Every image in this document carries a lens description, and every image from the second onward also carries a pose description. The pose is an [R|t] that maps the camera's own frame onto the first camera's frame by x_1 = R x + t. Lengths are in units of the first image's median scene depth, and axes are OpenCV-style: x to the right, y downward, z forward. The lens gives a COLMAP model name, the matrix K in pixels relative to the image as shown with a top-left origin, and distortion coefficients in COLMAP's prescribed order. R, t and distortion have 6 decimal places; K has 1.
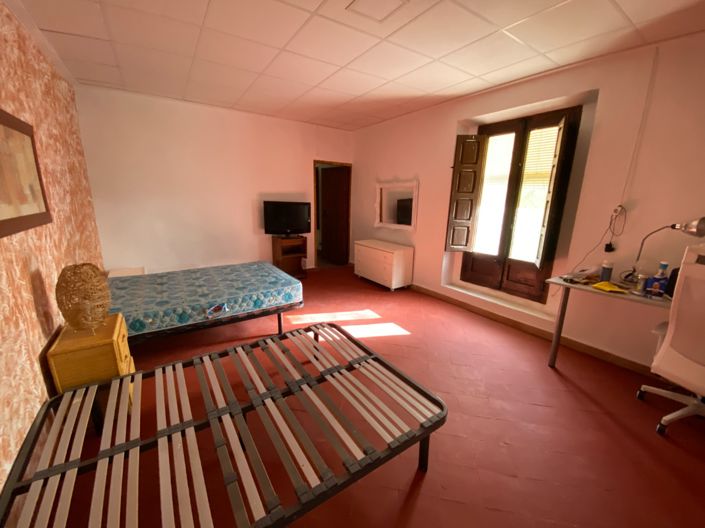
lens RADIAL K [[284.9, 0, 355.1], [0, 284.9, 267.3], [0, 0, 1]] dist [-0.008372, -0.008270]
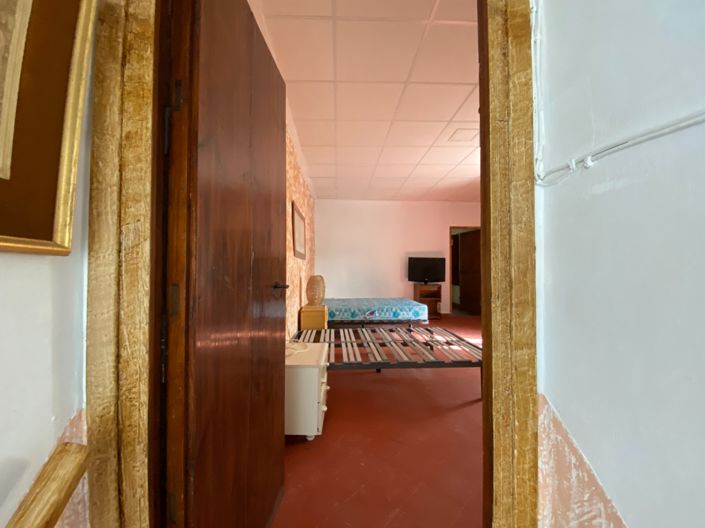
lens RADIAL K [[284.9, 0, 348.2], [0, 284.9, 266.4], [0, 0, 1]] dist [-0.008372, -0.008270]
pose [[0.849688, -0.024596, -0.526712, 0.238398], [-0.110095, 0.968619, -0.222836, 0.231684], [0.515664, 0.247329, 0.820316, -0.424700]]
